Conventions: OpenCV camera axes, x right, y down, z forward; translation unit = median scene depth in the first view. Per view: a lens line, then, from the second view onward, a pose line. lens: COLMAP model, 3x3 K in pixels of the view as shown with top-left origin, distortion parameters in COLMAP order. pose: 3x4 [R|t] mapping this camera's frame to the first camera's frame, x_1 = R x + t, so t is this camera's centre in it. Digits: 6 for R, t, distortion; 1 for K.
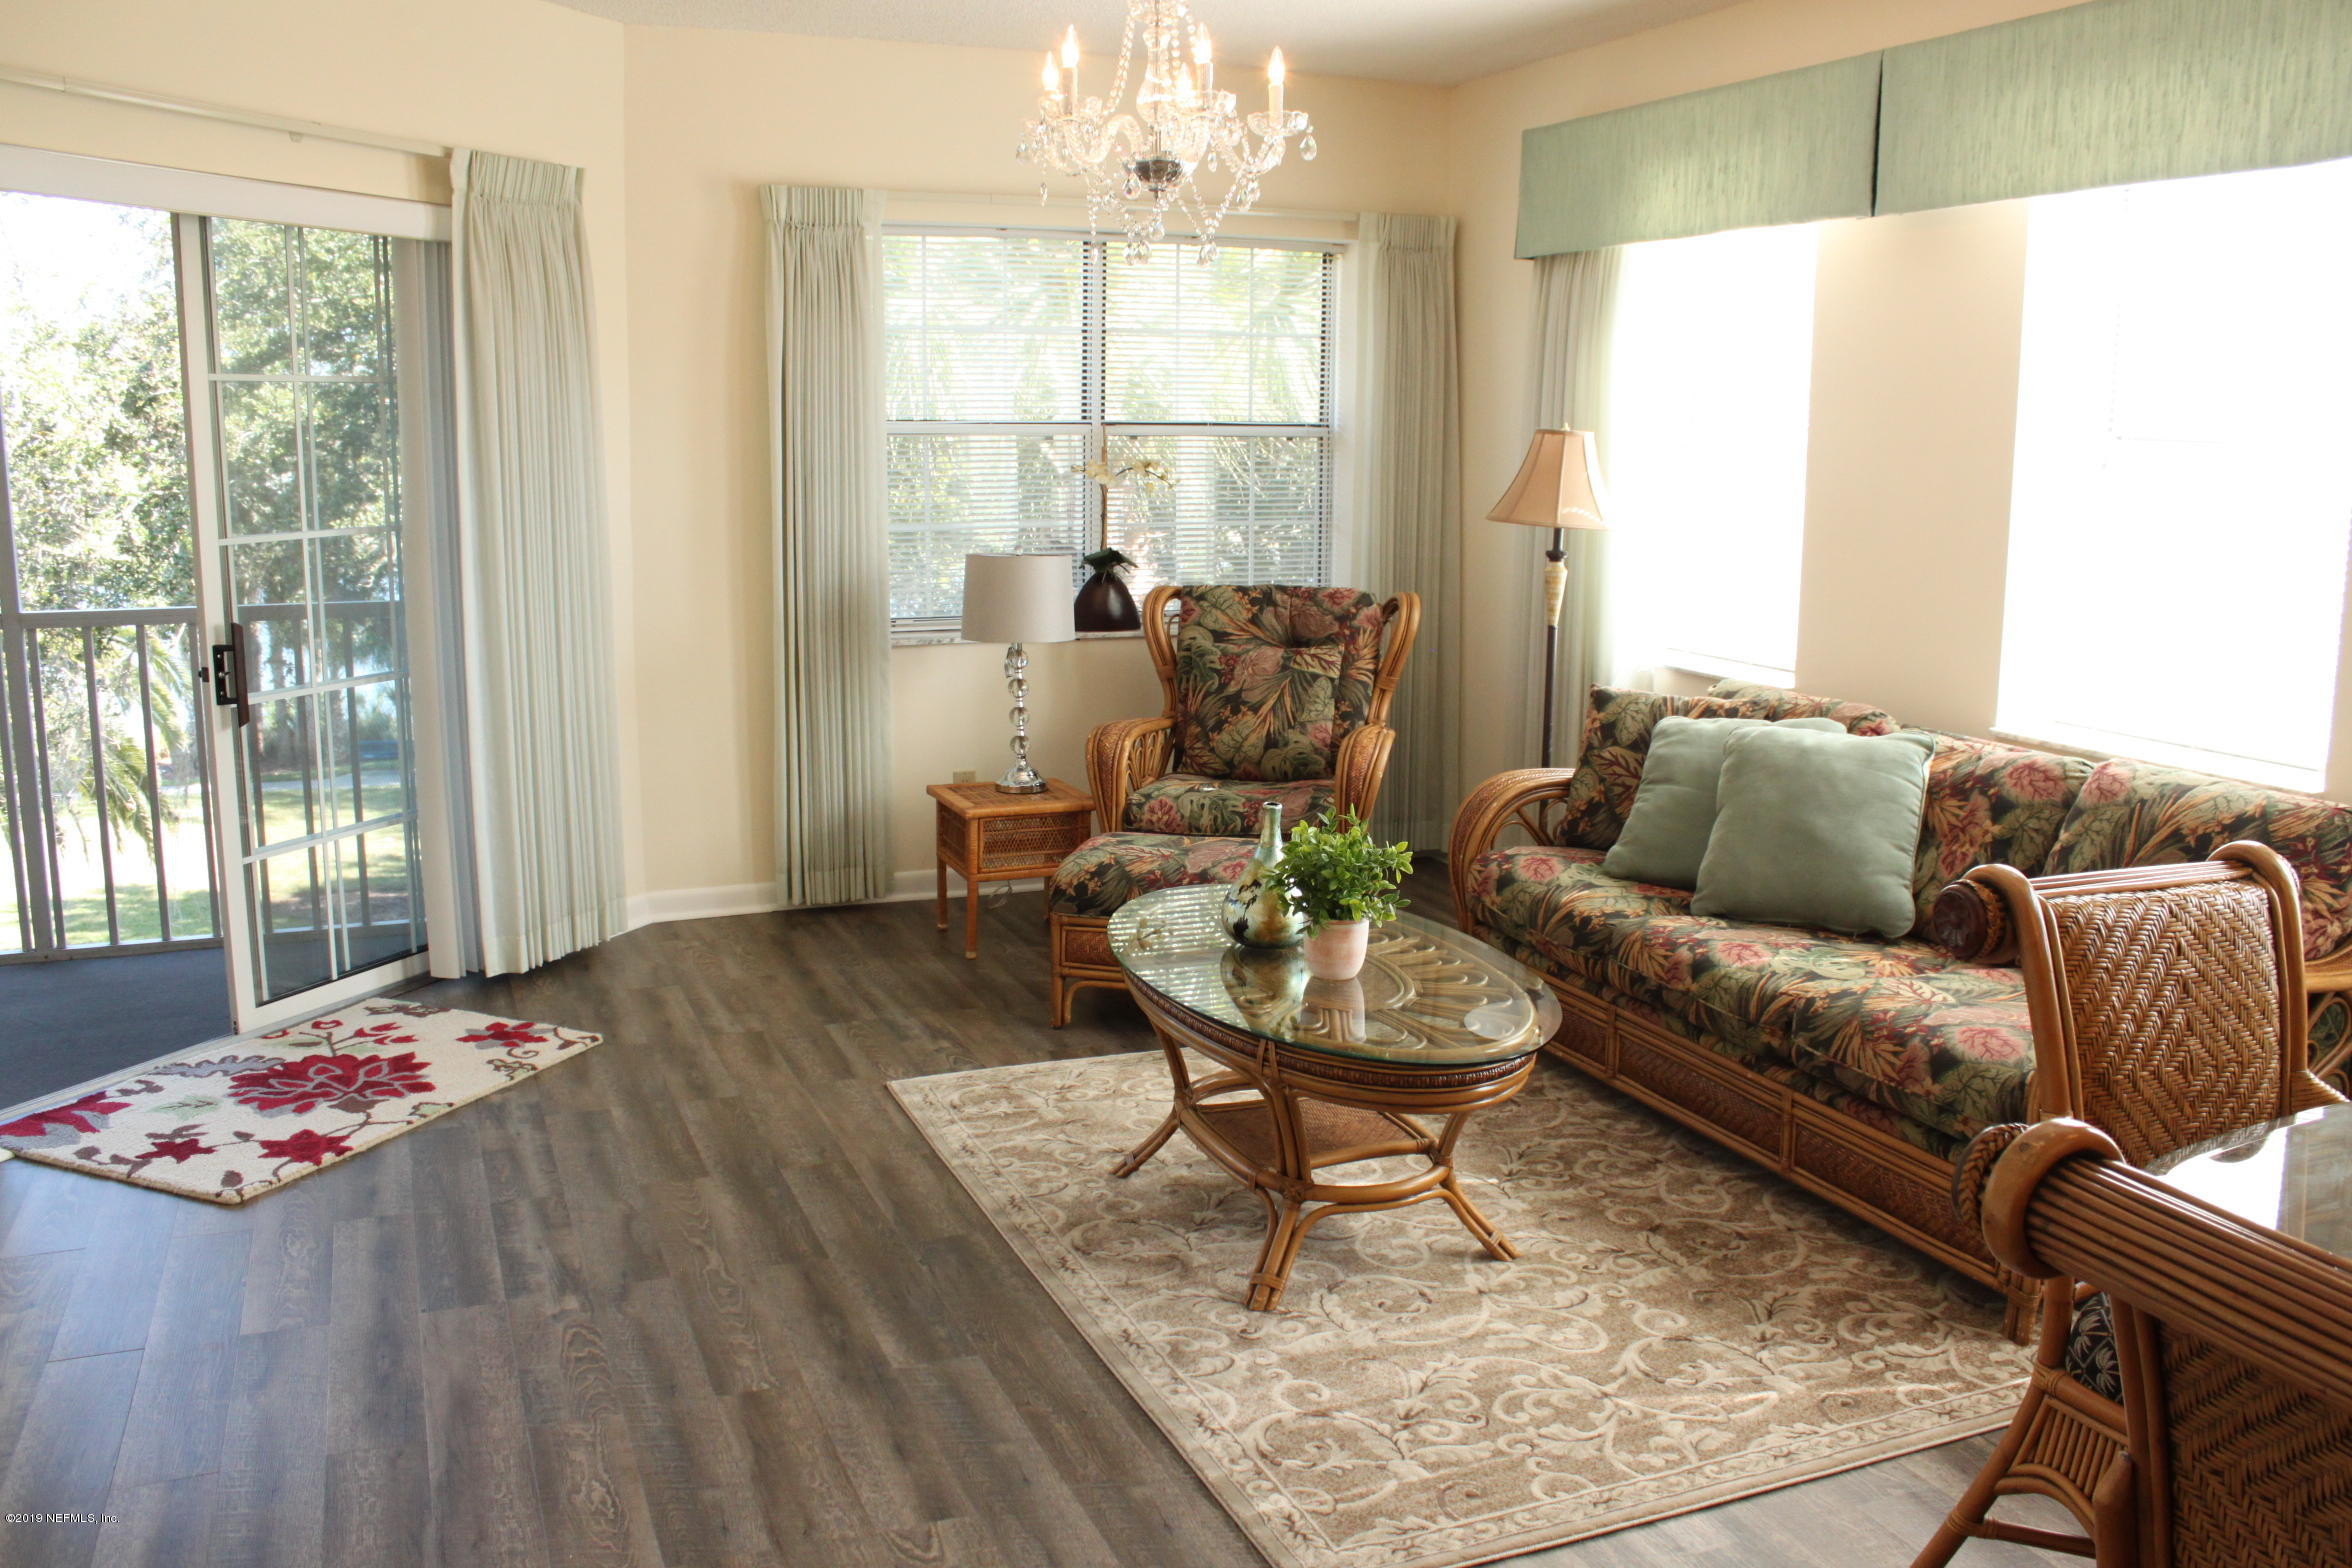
lens RADIAL K [[1958.0, 0, 1182.6], [0, 1958.0, 771.2], [0, 0, 1]] dist [-0.103468, 0.040321]
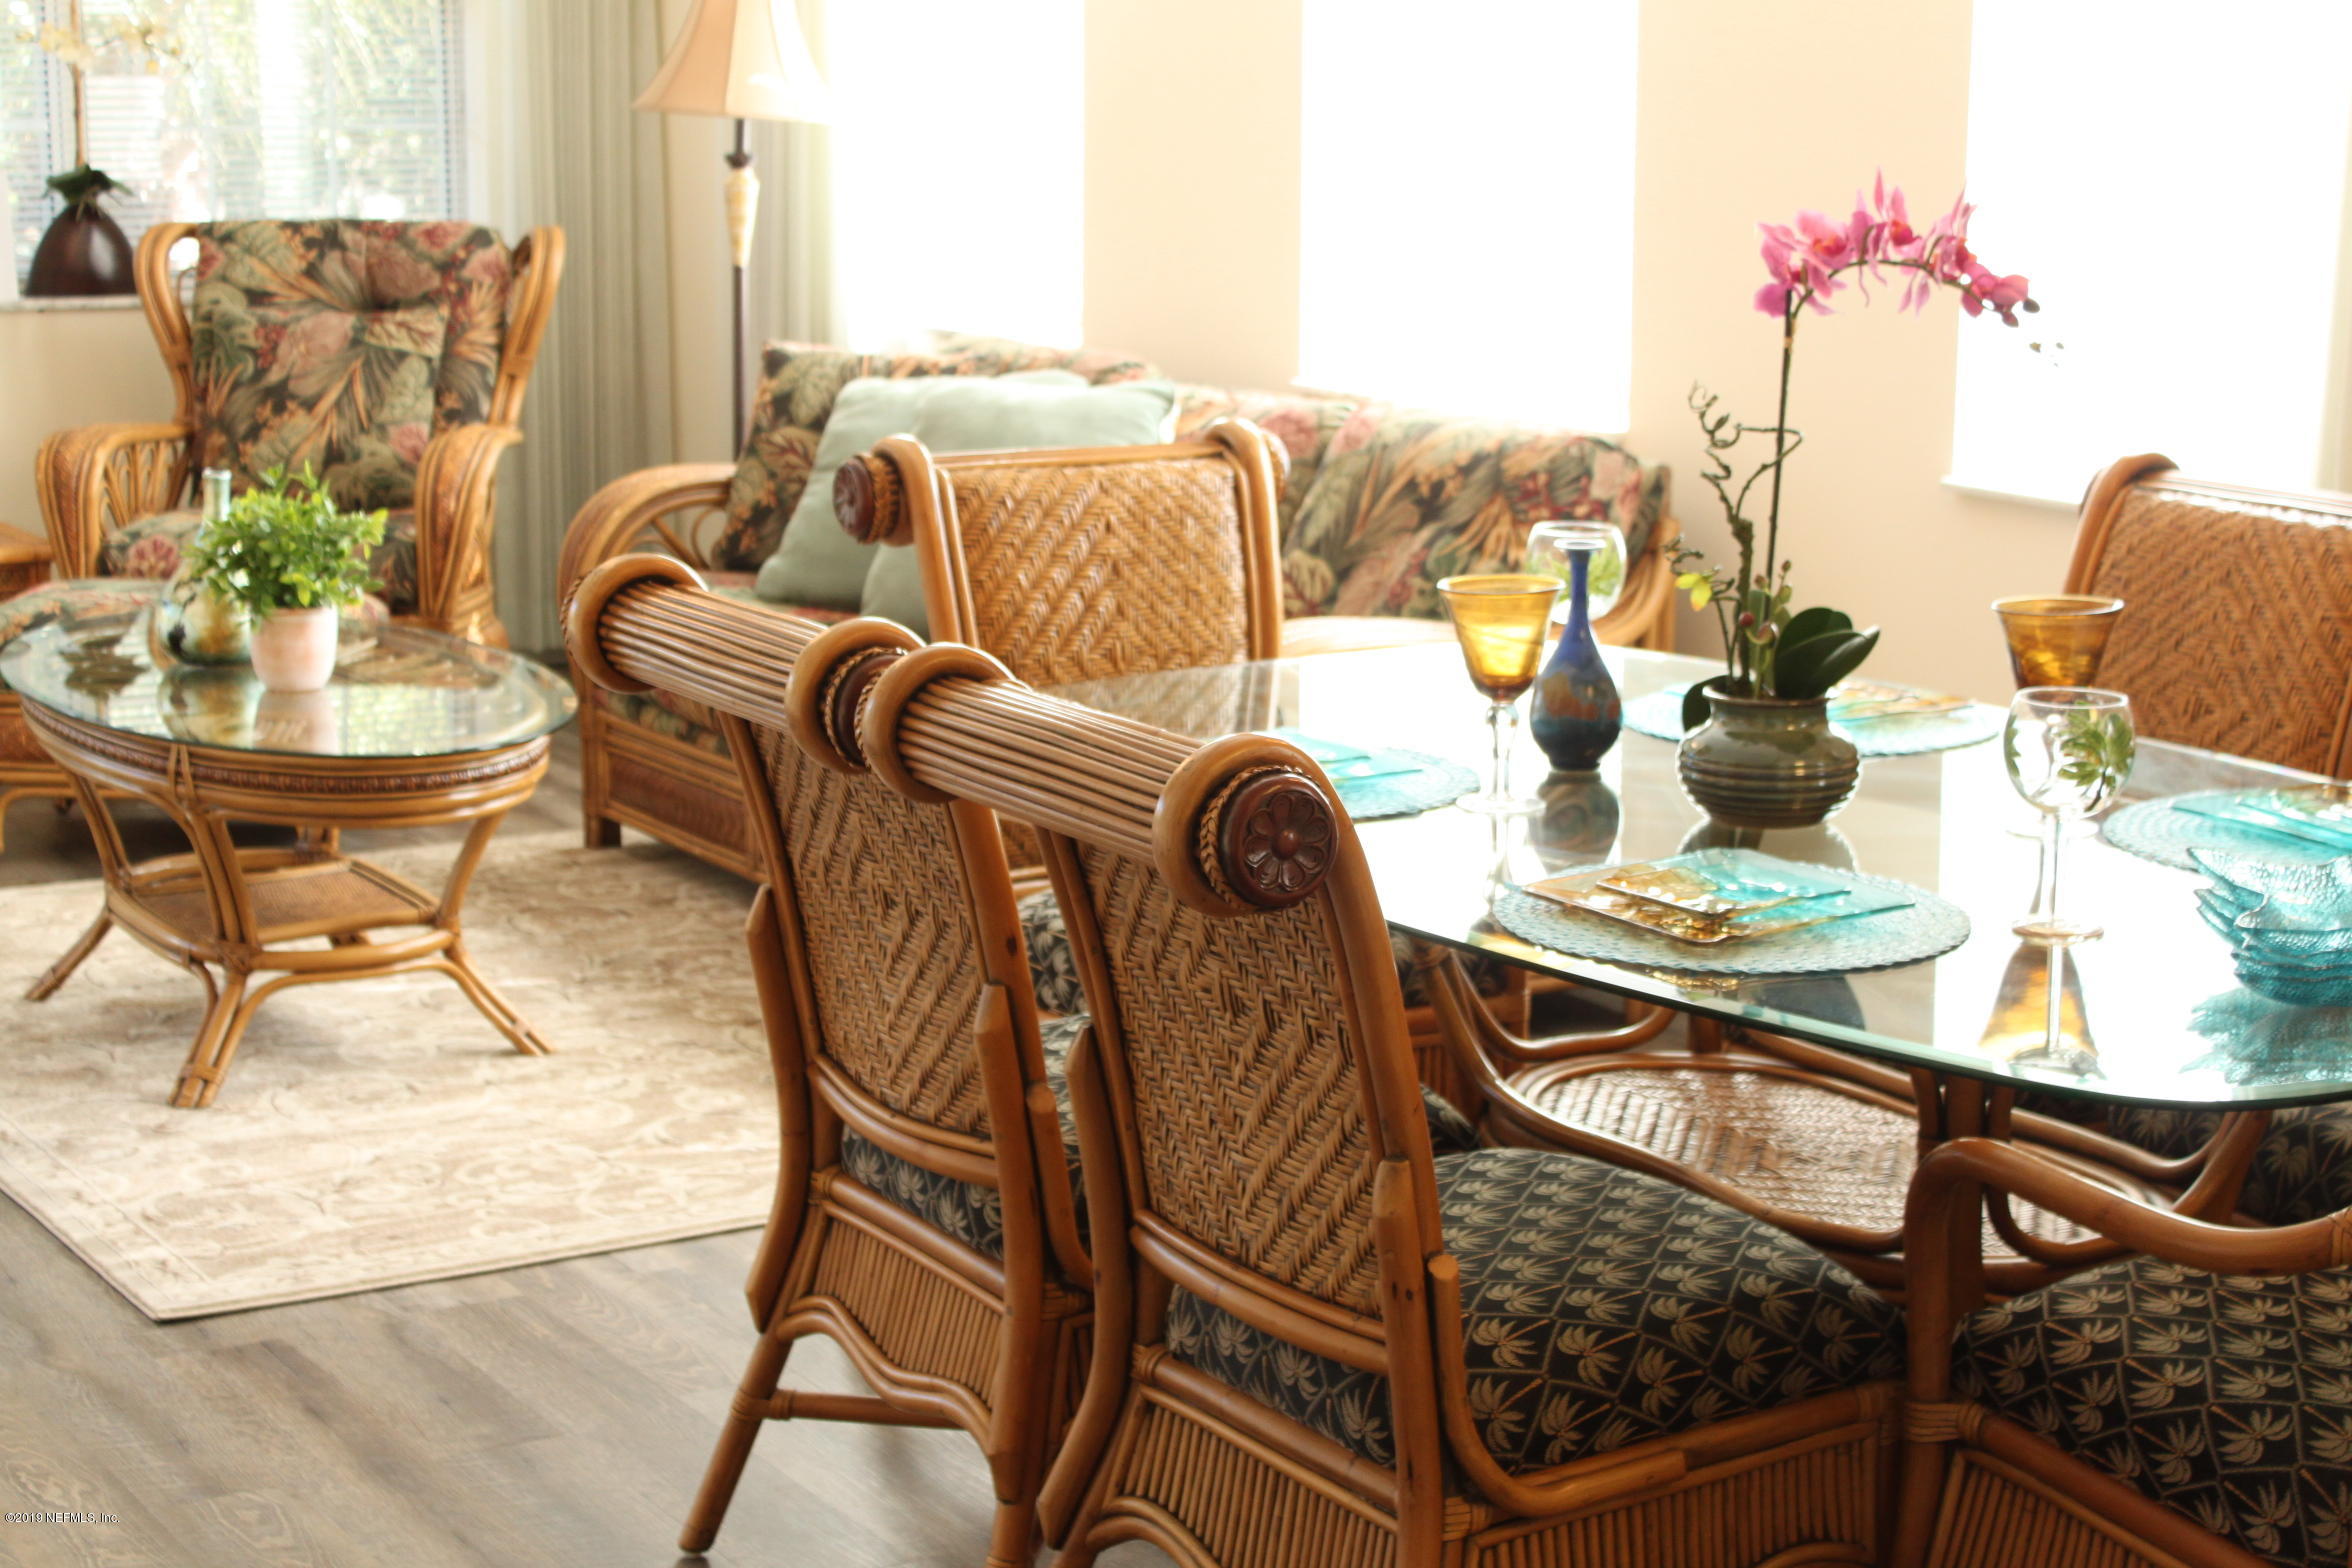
lens RADIAL K [[4201.7, 0, 1174.8], [0, 4201.7, 779.6], [0, 0, 1]] dist [0.040812, 0.000000]
pose [[0.989033, -0.030295, 0.144552, 0.171819], [0.028785, 0.999507, 0.012530, 0.124535], [-0.144861, -0.008231, 0.989418, -0.646121]]
